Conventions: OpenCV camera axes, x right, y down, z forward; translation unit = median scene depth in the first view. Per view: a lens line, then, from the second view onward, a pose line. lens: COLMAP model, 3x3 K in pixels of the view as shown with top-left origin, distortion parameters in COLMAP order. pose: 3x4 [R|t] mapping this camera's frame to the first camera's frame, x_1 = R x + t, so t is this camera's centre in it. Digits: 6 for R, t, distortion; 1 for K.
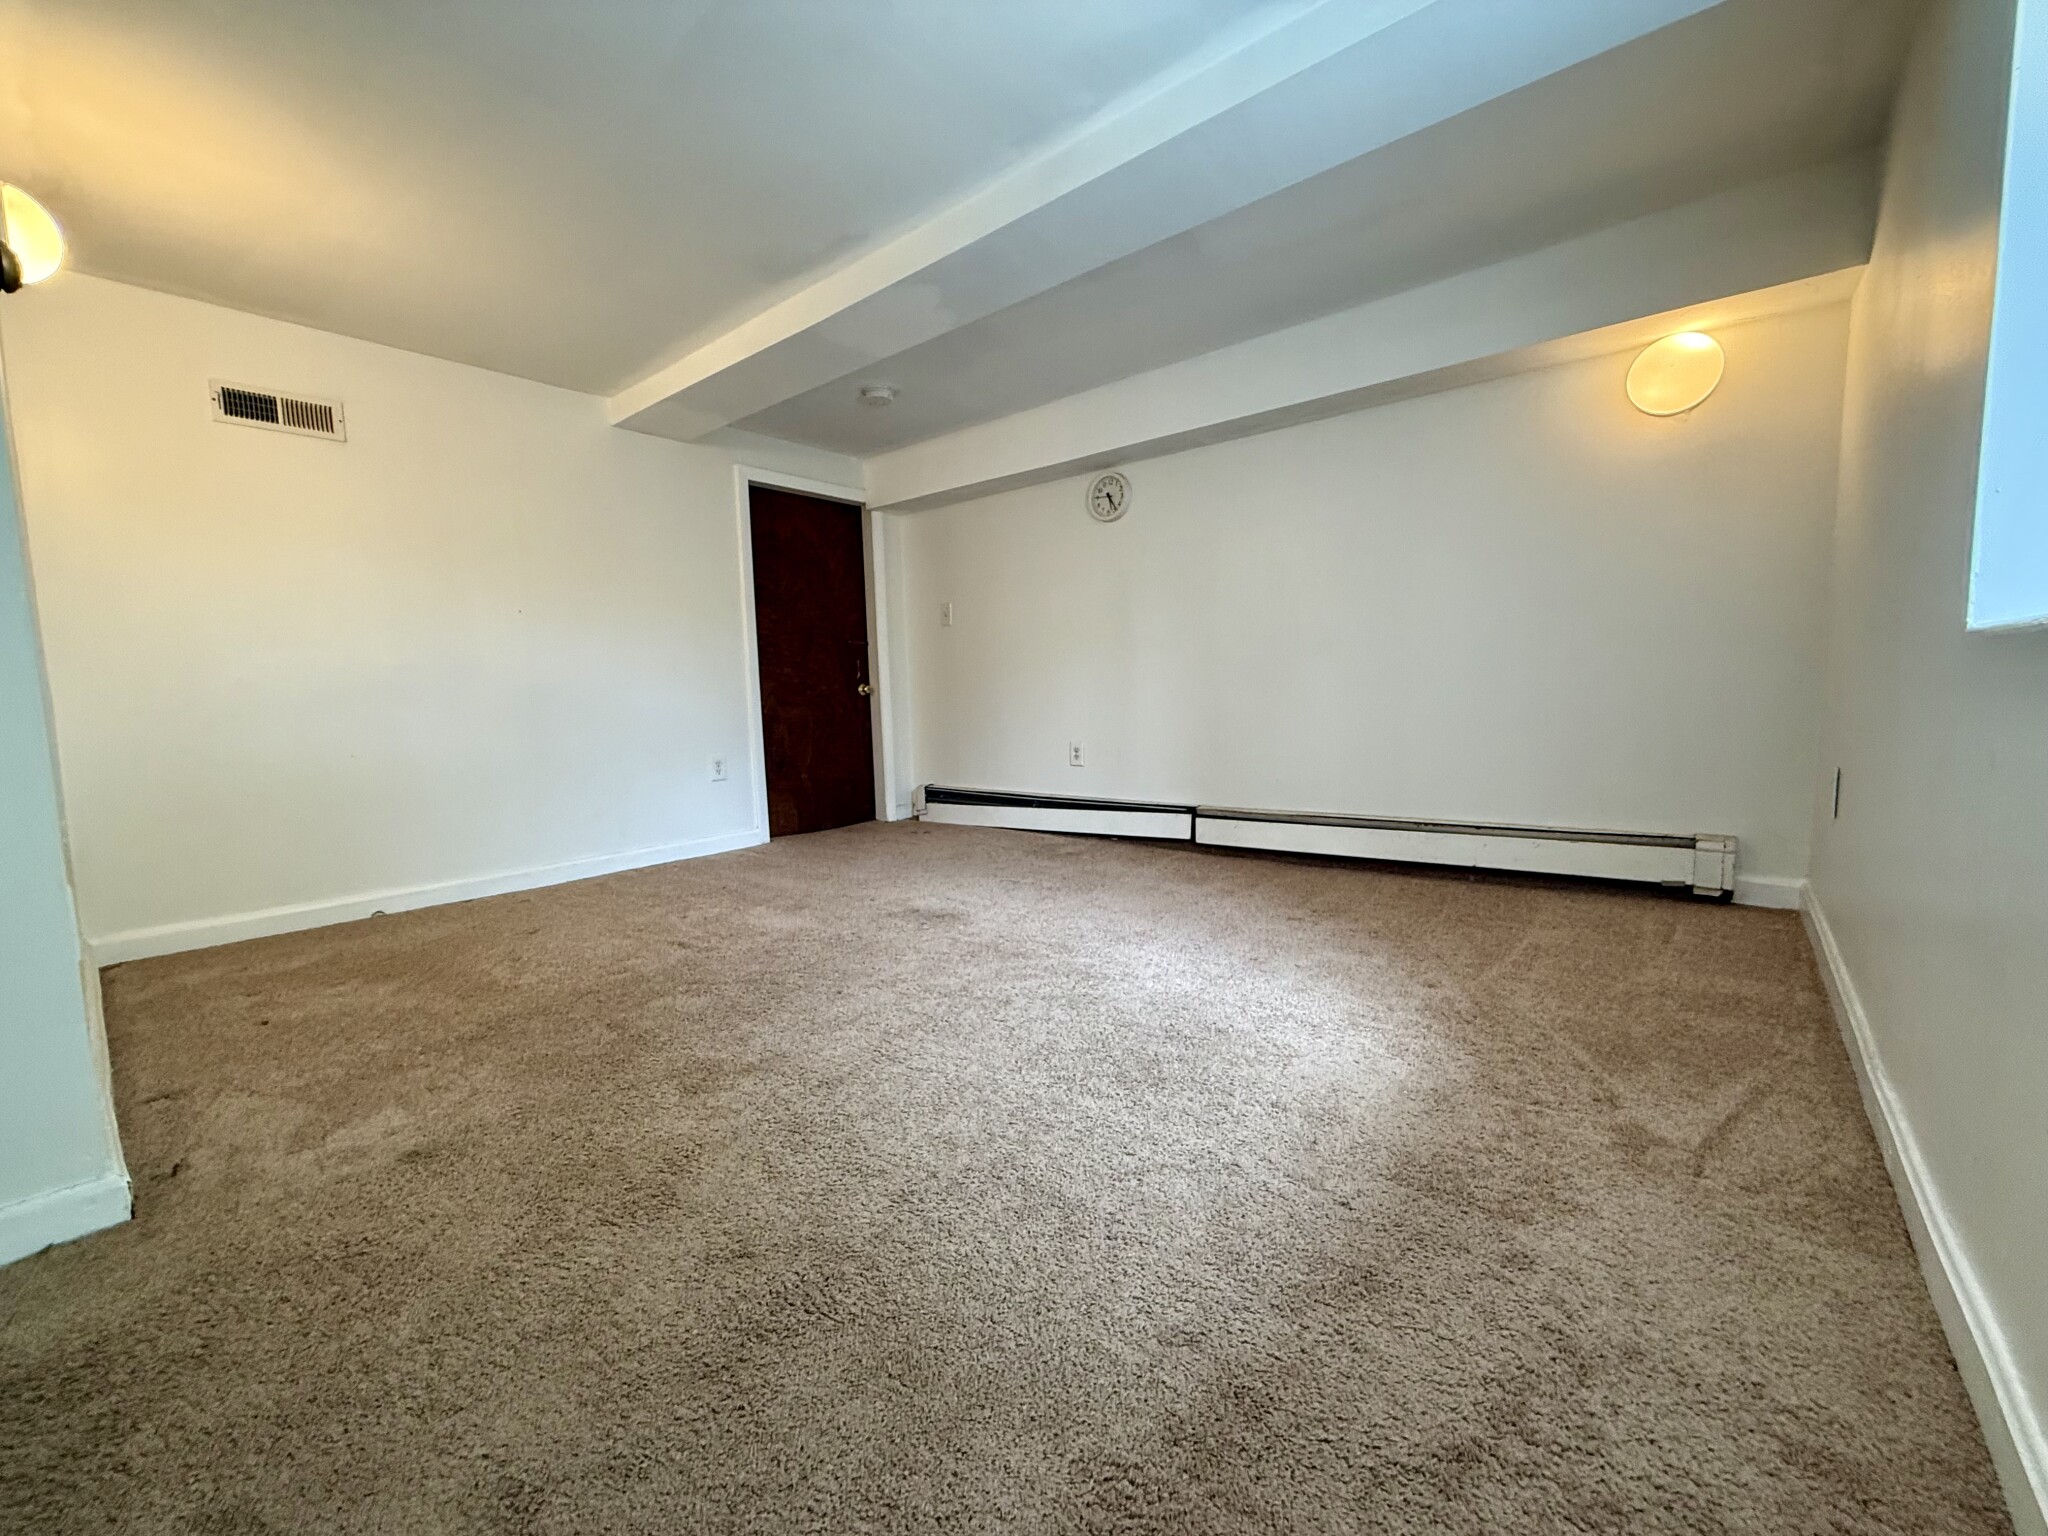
lens RADIAL K [[819.5, 0, 1023.9], [0, 819.5, 767.4], [0, 0, 1]] dist [-0.000442, -0.000198]
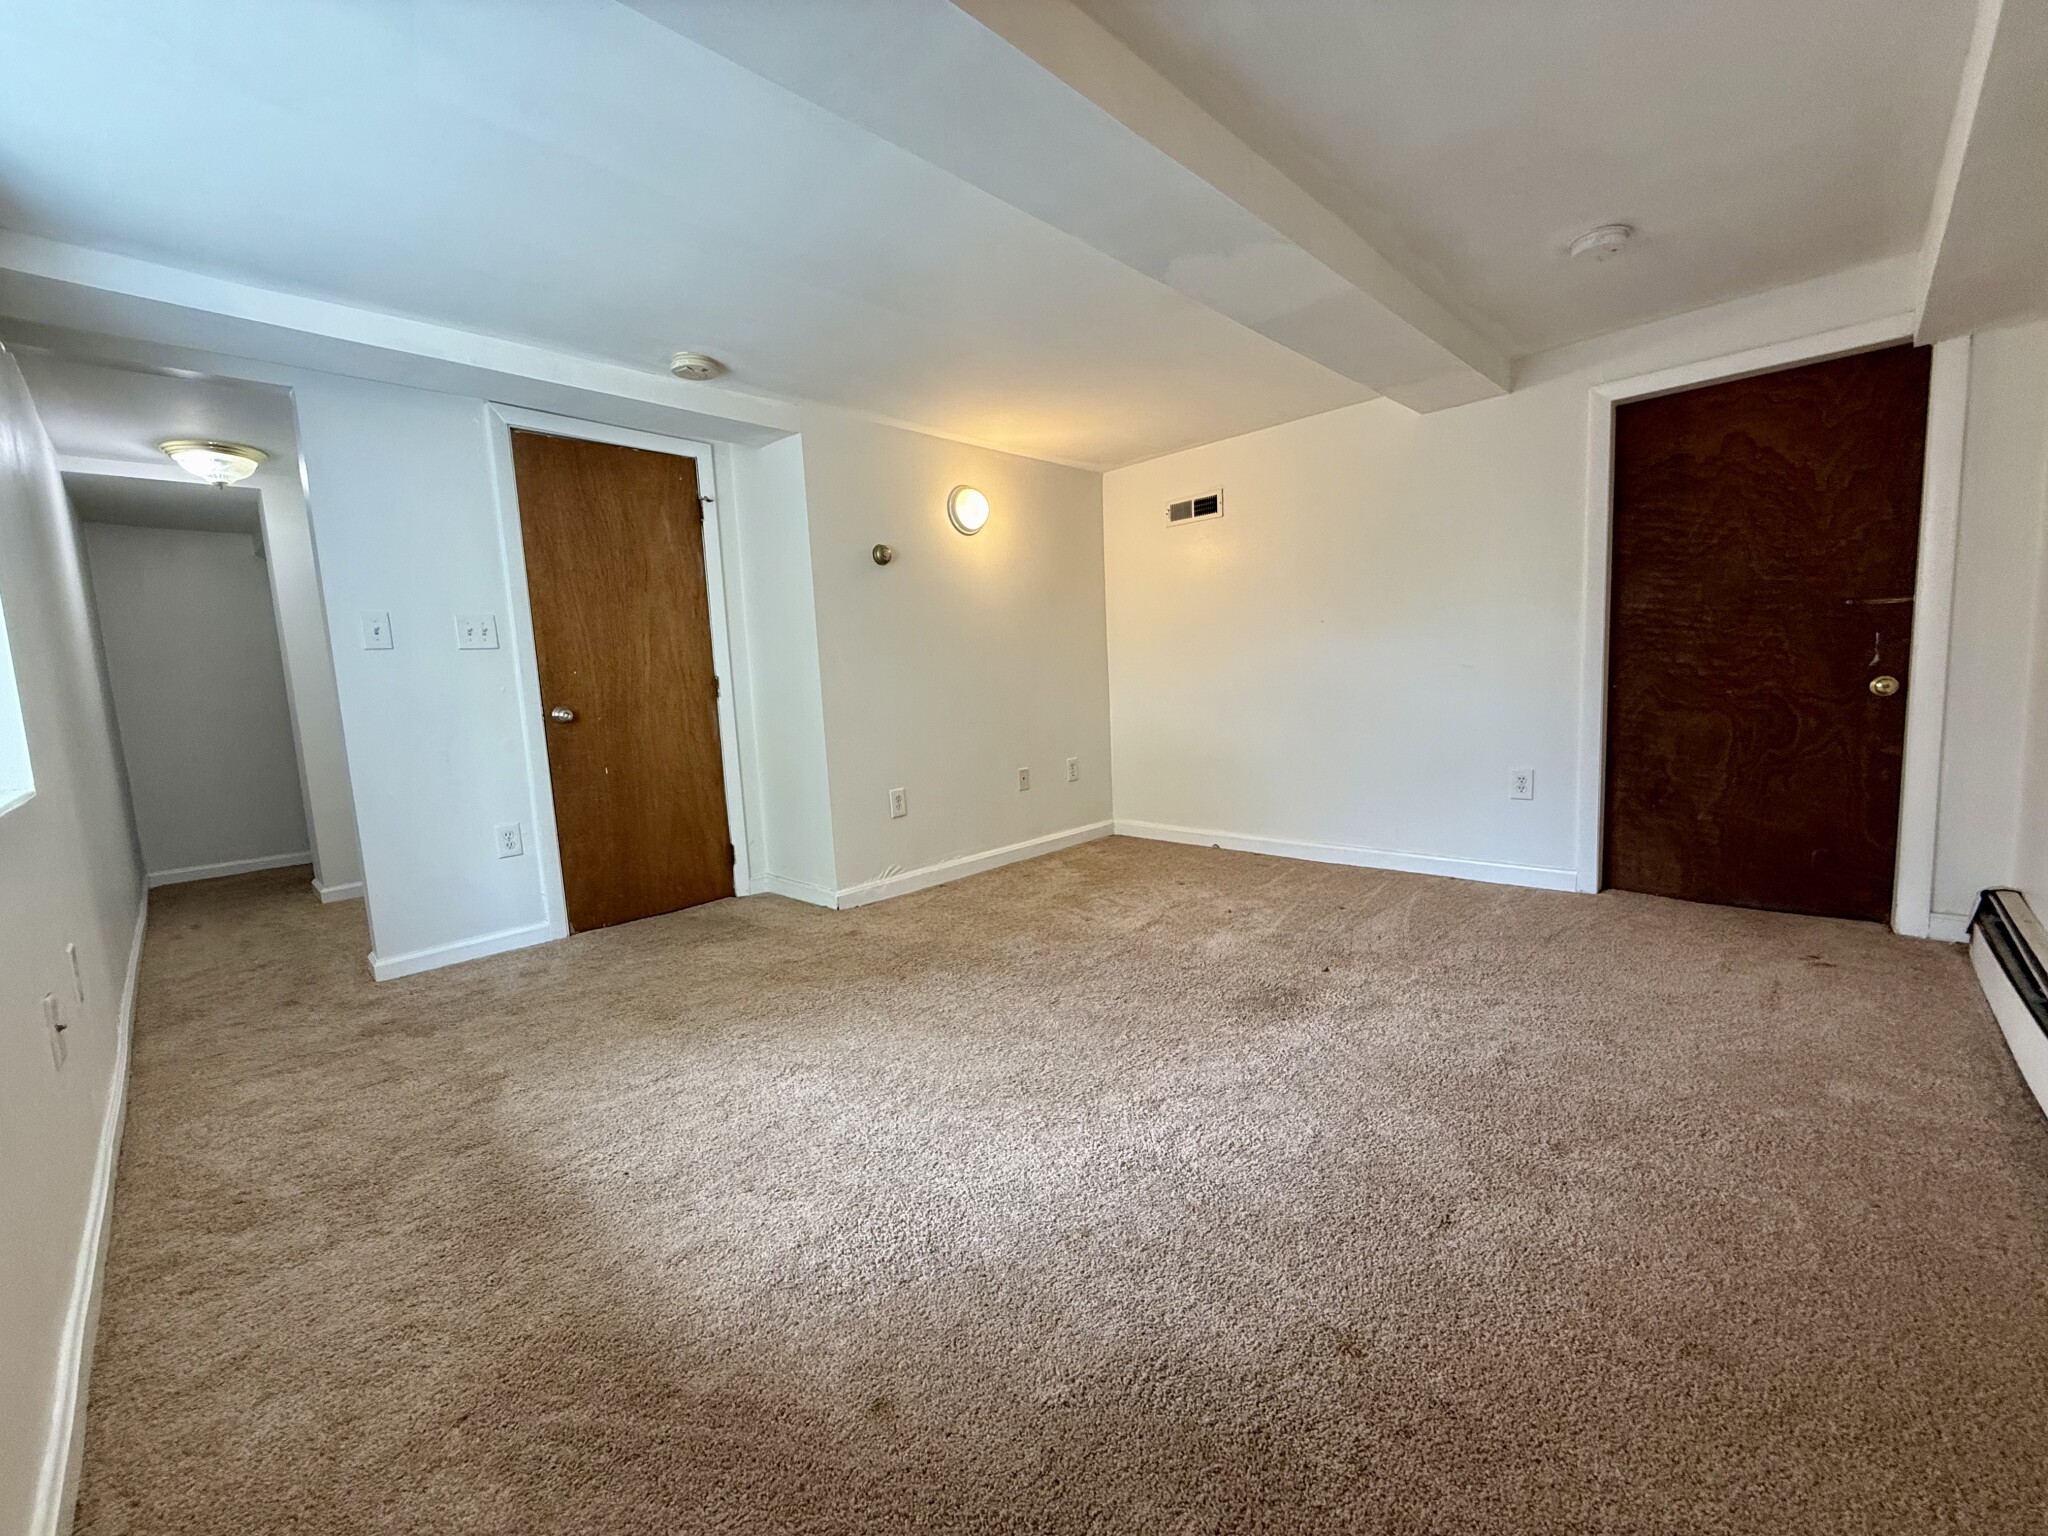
lens RADIAL K [[819.5, 0, 1023.6], [0, 819.5, 765.9], [0, 0, 1]] dist [-0.000442, -0.000198]
pose [[-0.076908, 0.135043, -0.987850, 0.543198], [-0.049995, 0.989016, 0.139095, -0.122020], [0.995784, 0.060086, -0.069312, 0.638178]]
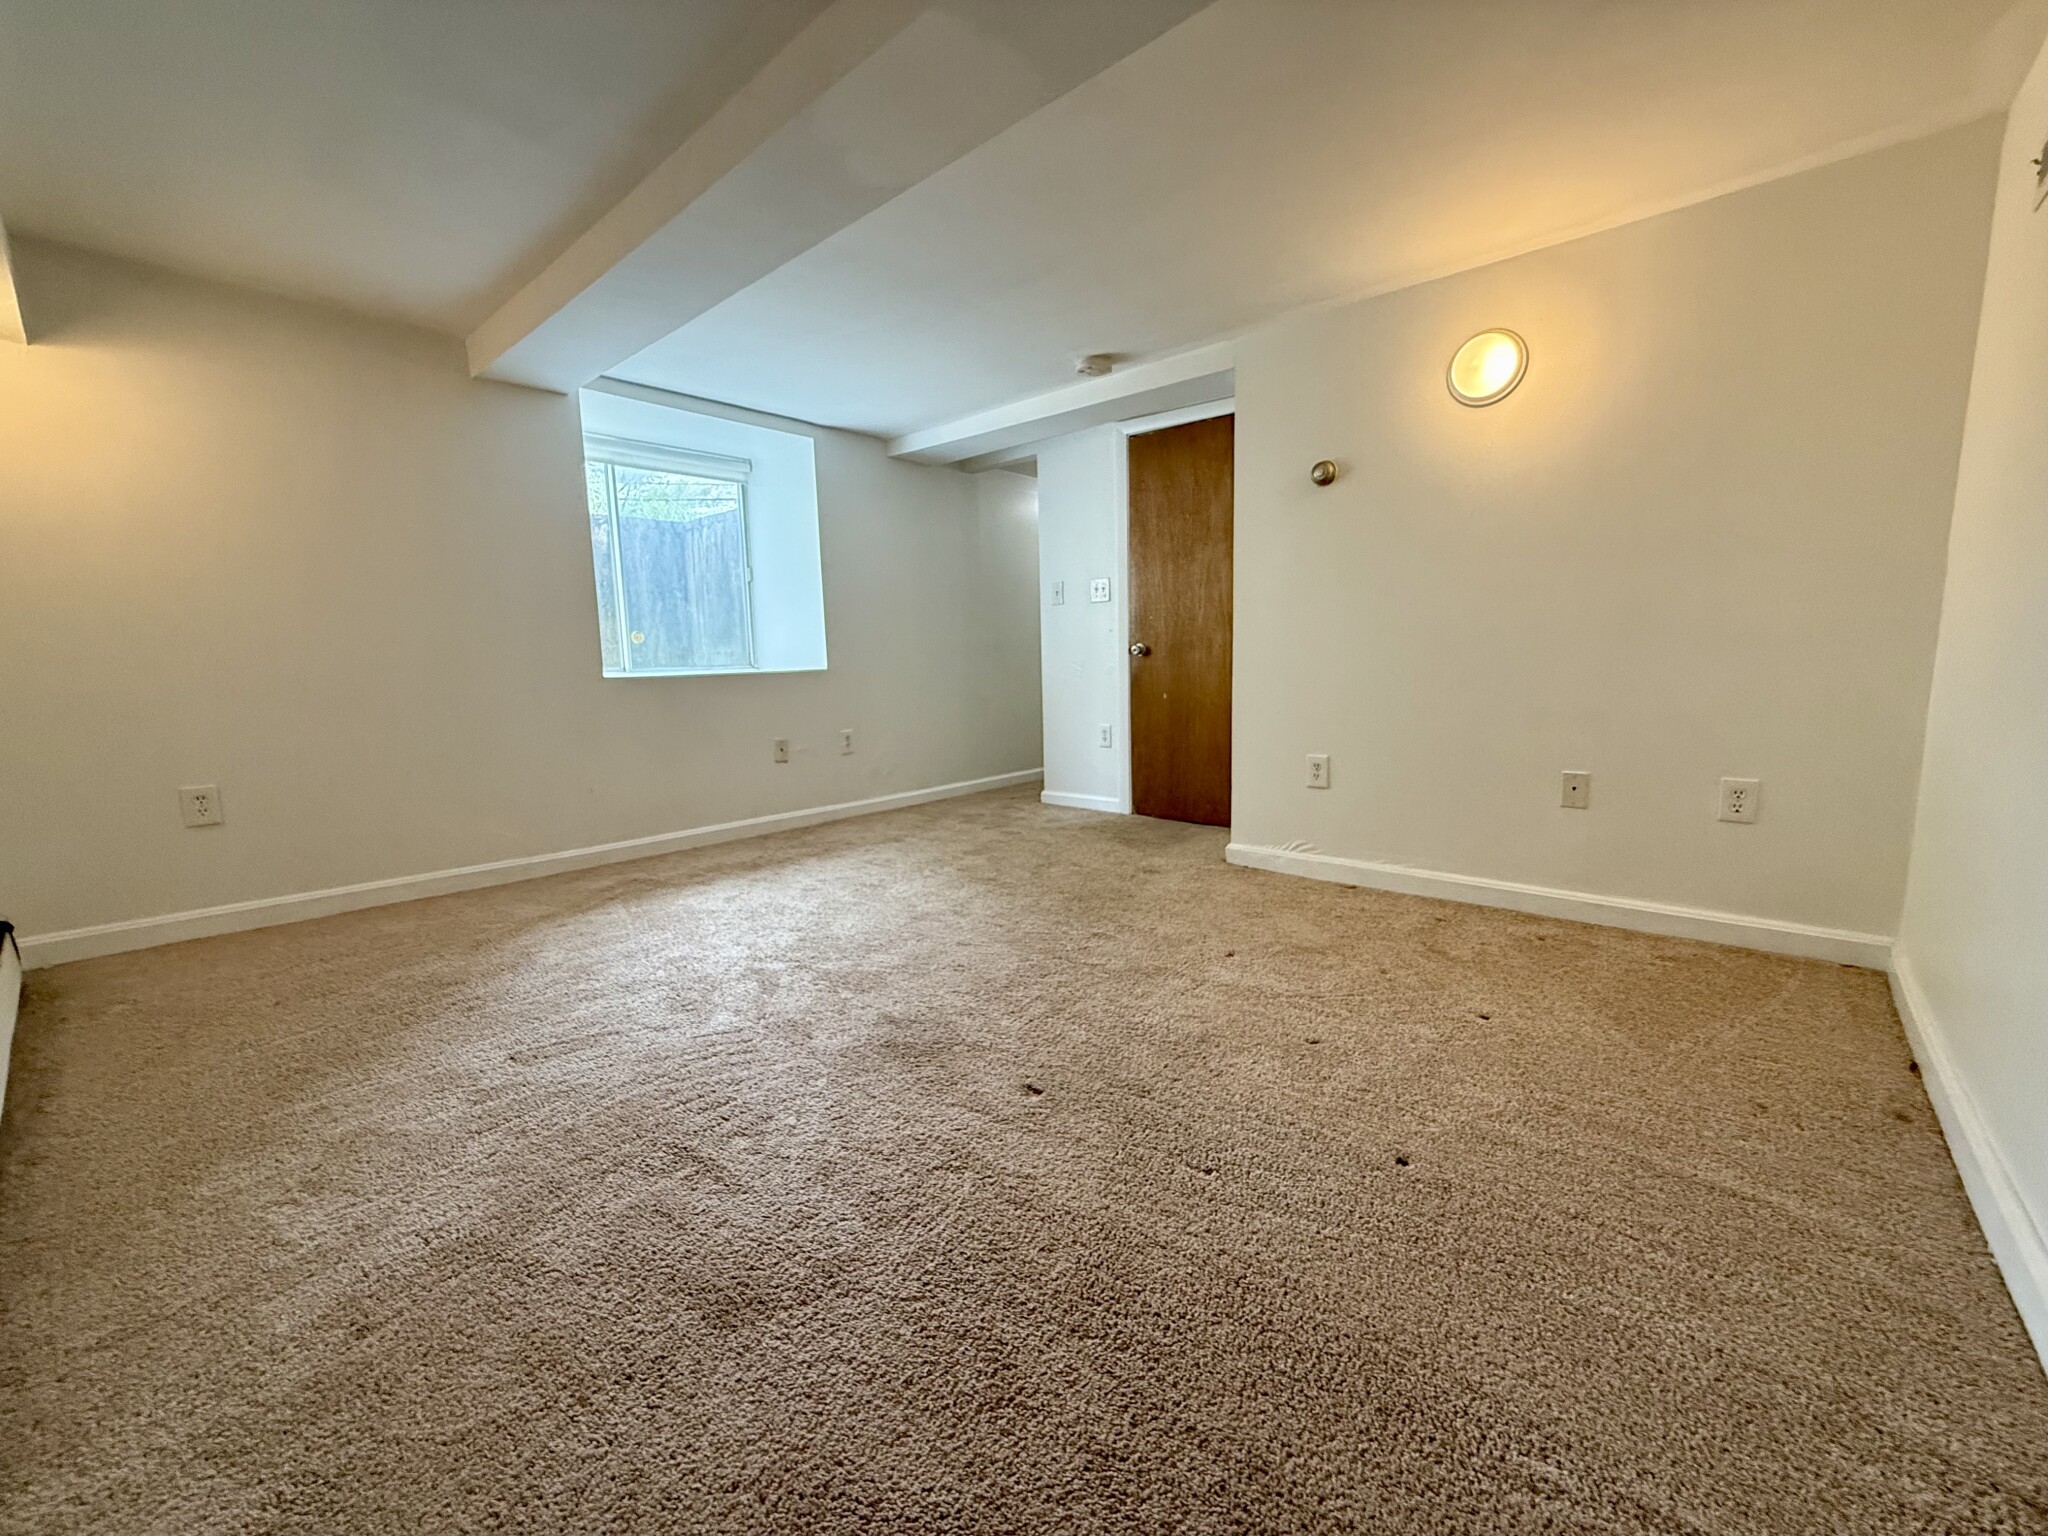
lens RADIAL K [[819.5, 0, 1015.4], [0, 819.5, 765.8], [0, 0, 1]] dist [-0.000442, -0.000198]
pose [[-0.998580, 0.036662, 0.038659, -0.187038], [0.044708, 0.971279, 0.233707, -0.149260], [-0.028980, 0.235103, -0.971538, 1.284386]]
